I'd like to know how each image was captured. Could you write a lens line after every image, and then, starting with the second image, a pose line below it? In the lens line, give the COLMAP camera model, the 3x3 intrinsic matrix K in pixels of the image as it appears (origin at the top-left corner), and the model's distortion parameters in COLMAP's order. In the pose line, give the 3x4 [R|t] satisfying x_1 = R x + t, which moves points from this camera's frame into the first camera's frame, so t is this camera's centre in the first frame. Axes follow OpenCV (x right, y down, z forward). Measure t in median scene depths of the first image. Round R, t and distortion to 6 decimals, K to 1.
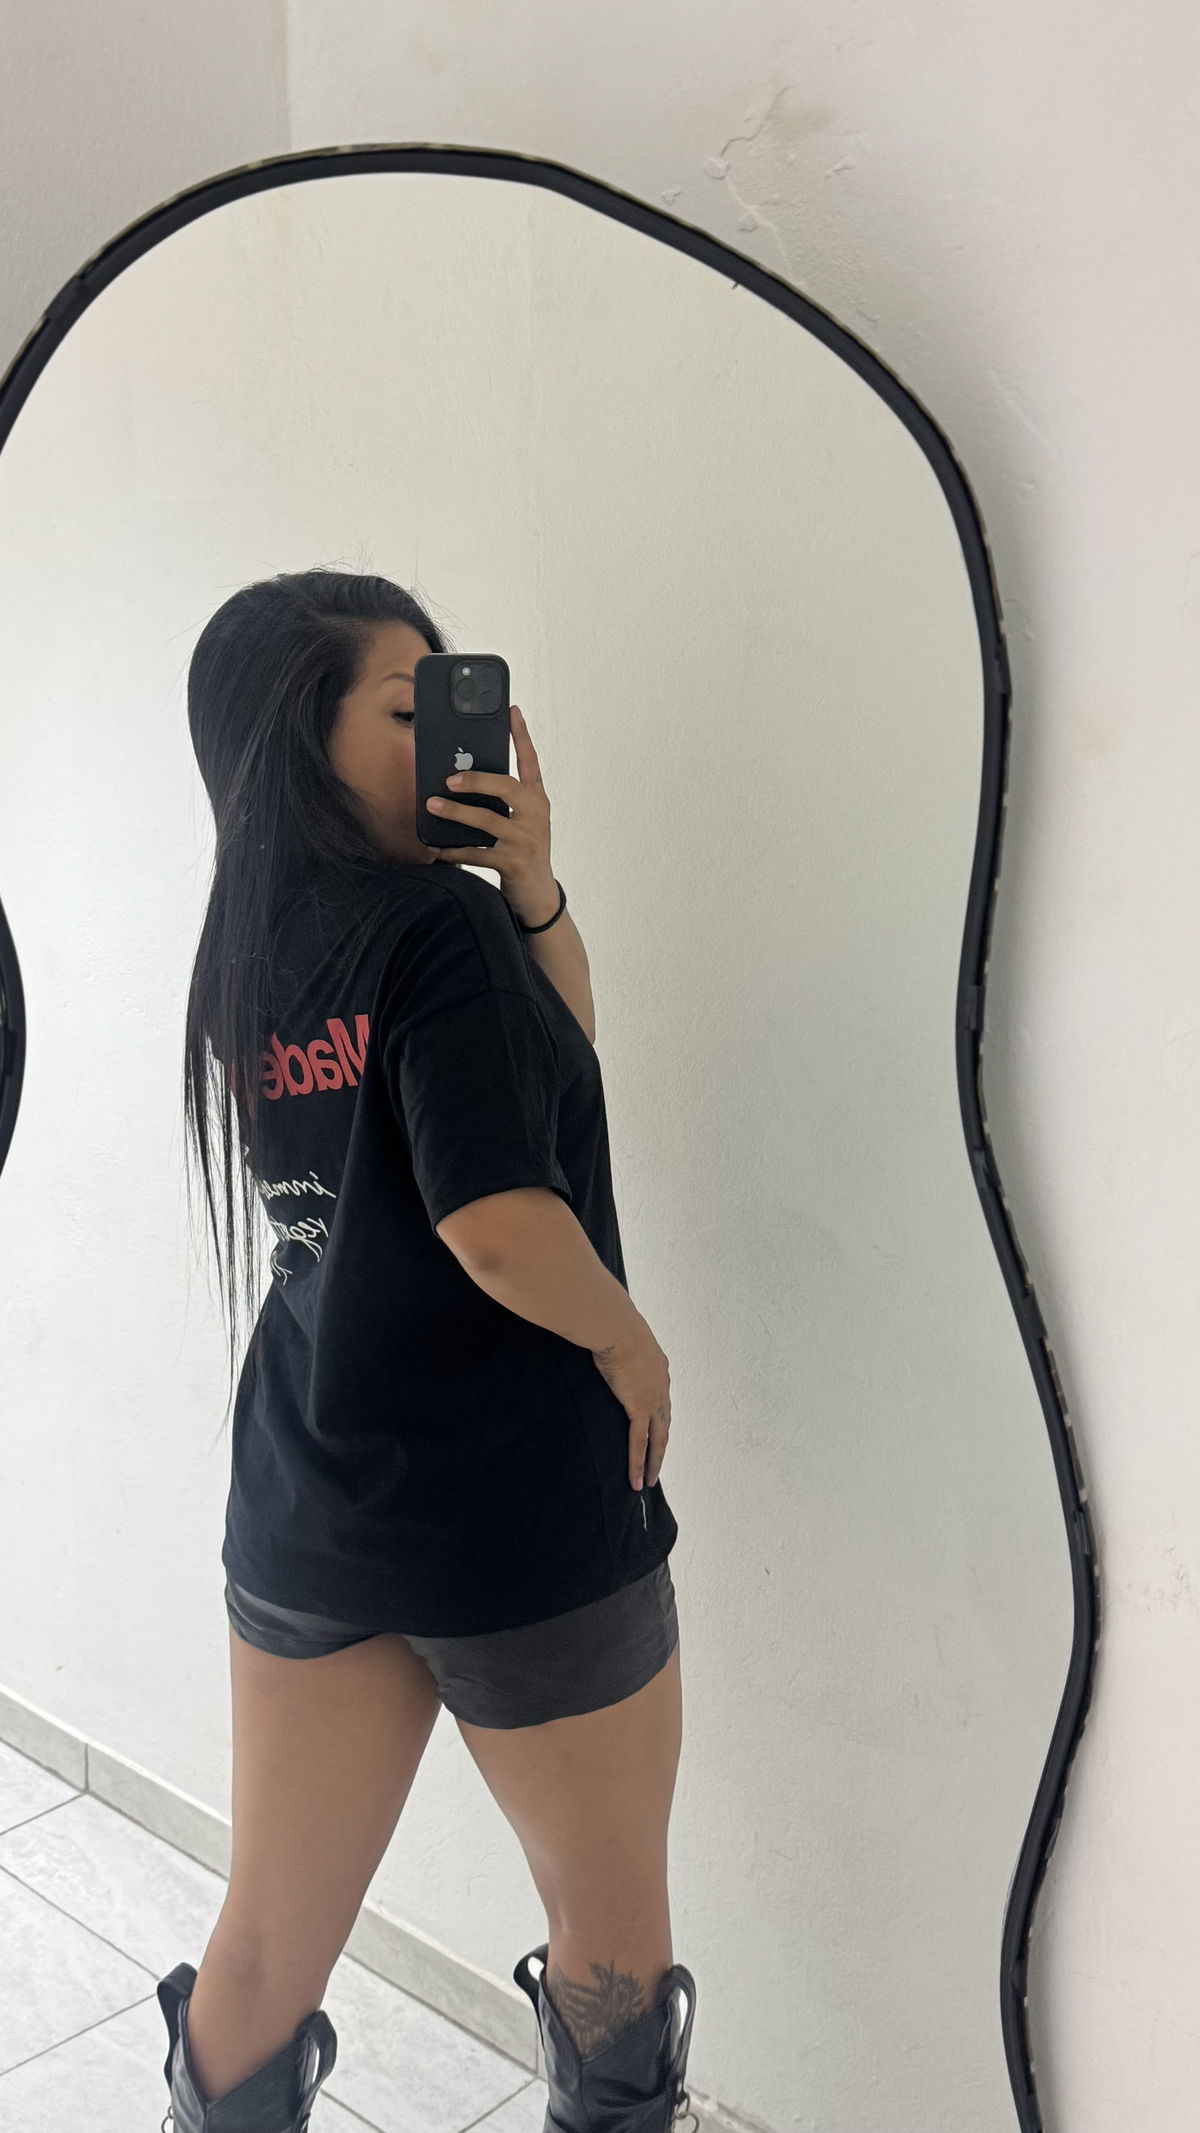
lens RADIAL K [[2205.7, 0, 637.9], [0, 2205.7, 1063.7], [0, 0, 1]] dist [0.160634, -0.389792]
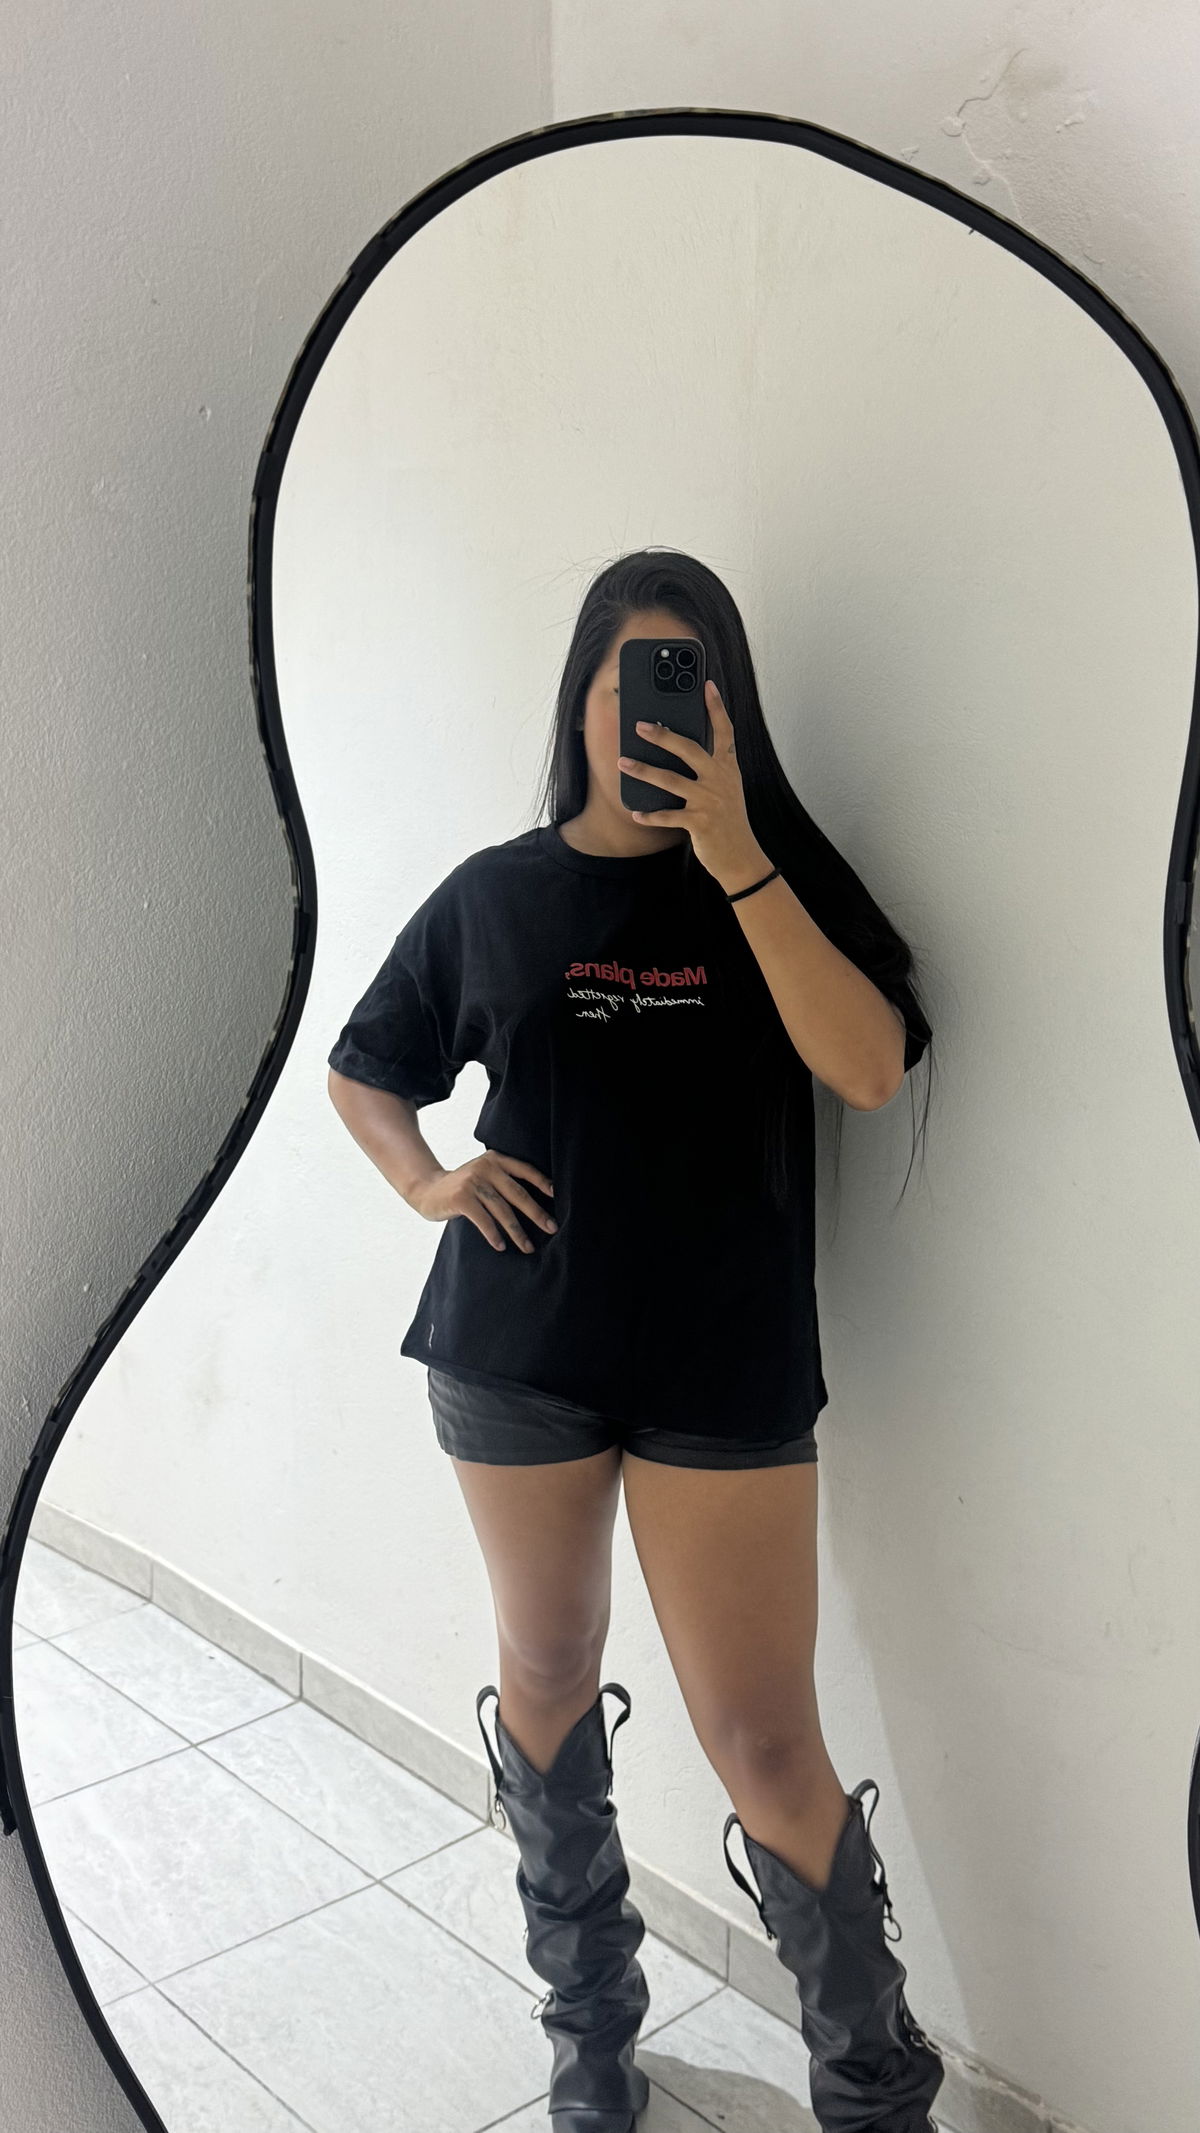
lens RADIAL K [[2215.8, 0, 598.3], [0, 2215.8, 1061.7], [0, 0, 1]] dist [0.189180, -0.474045]
pose [[0.994649, 0.019405, -0.101473, -0.015927], [-0.018889, 0.999803, 0.006047, 0.046692], [0.101571, -0.004097, 0.994820, -0.098941]]
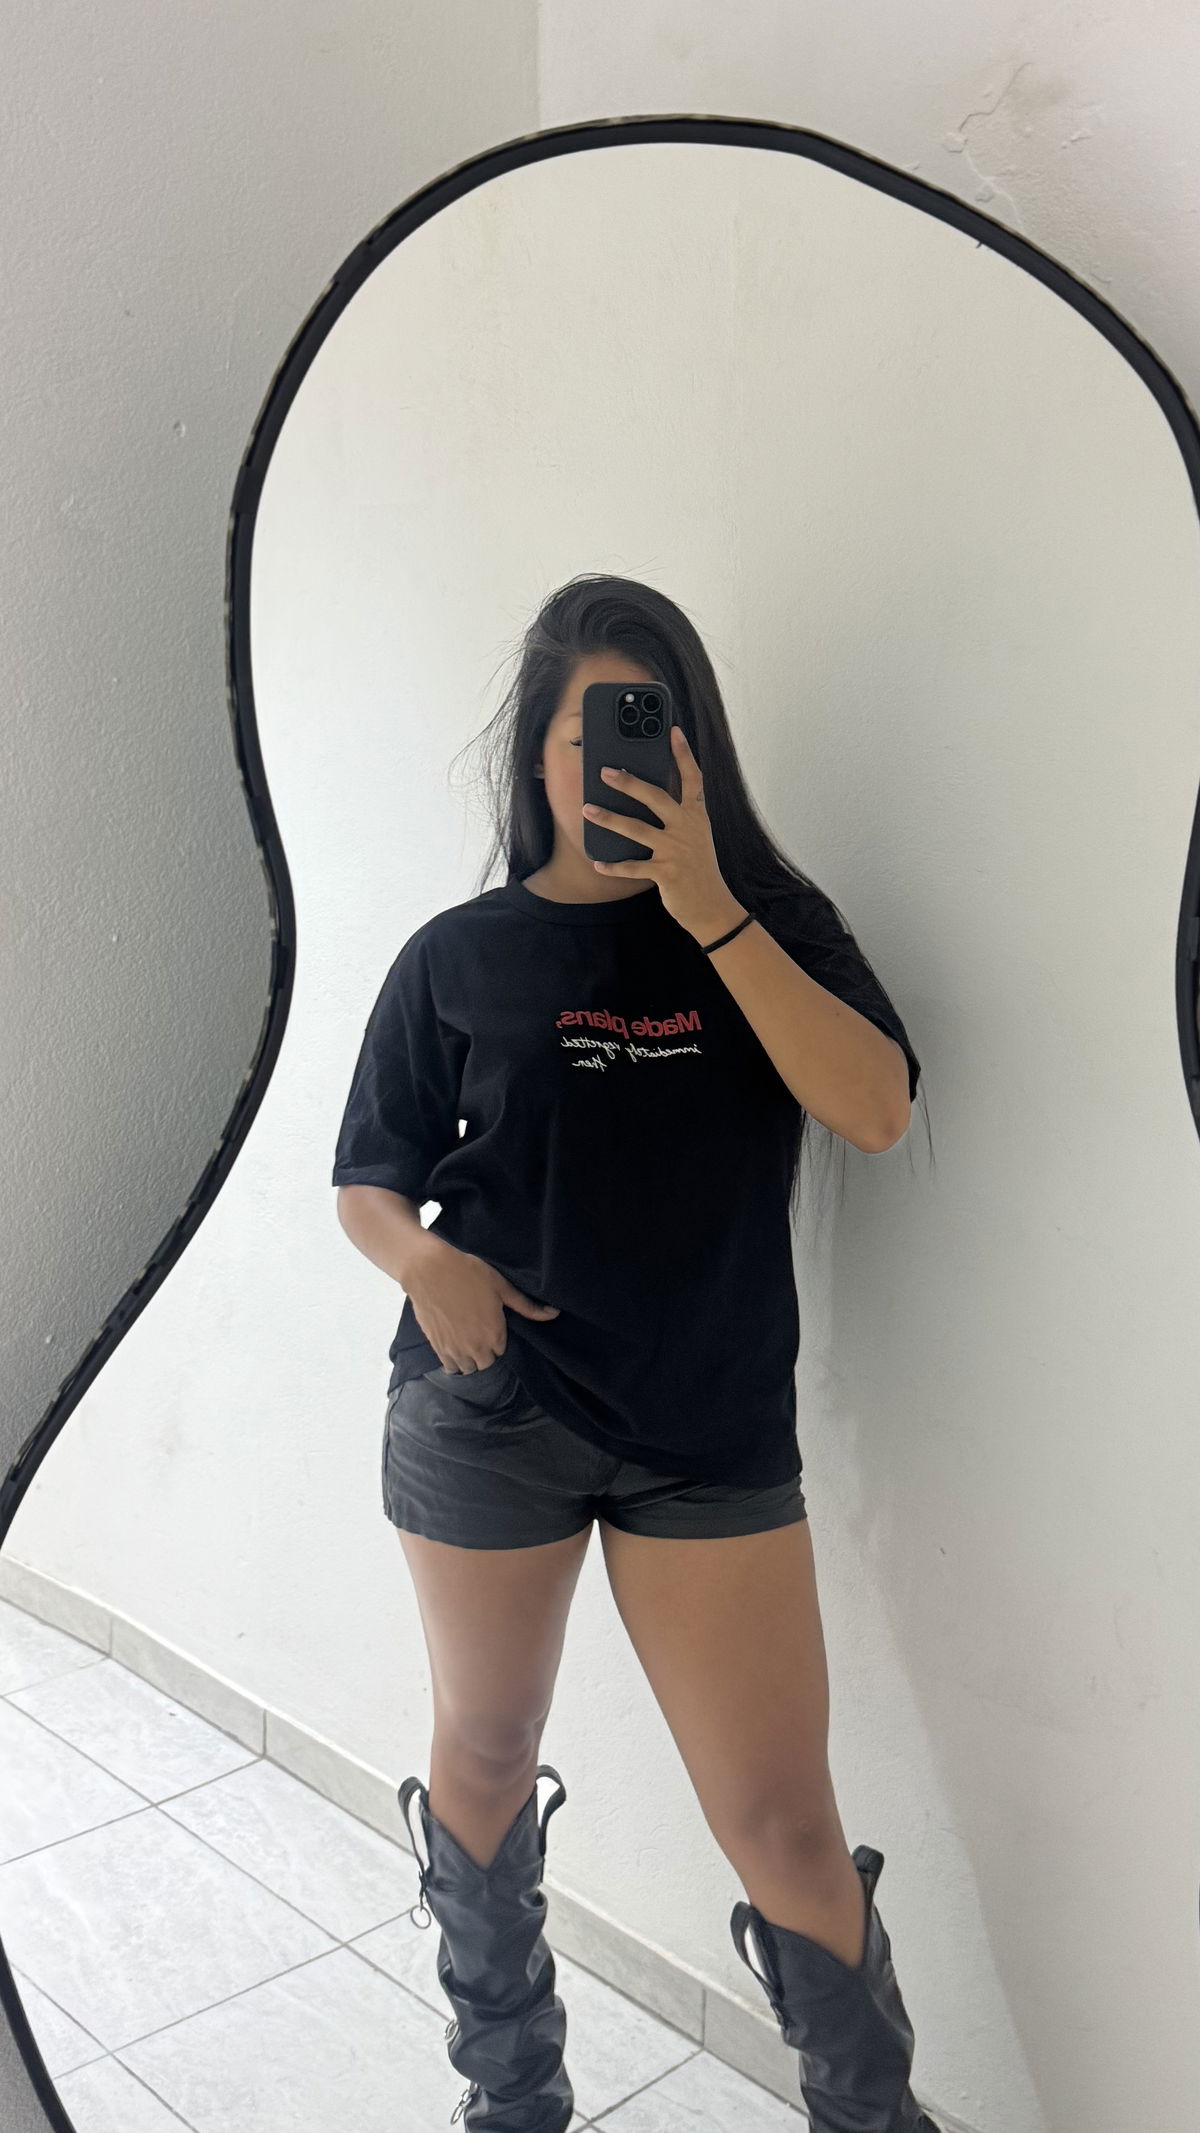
lens RADIAL K [[2212.7, 0, 618.6], [0, 2212.7, 1066.8], [0, 0, 1]] dist [0.169226, -0.409744]
pose [[0.996919, 0.019696, -0.075924, -0.033222], [-0.020642, 0.999719, -0.011693, 0.048240], [0.075673, 0.013224, 0.997045, -0.055716]]
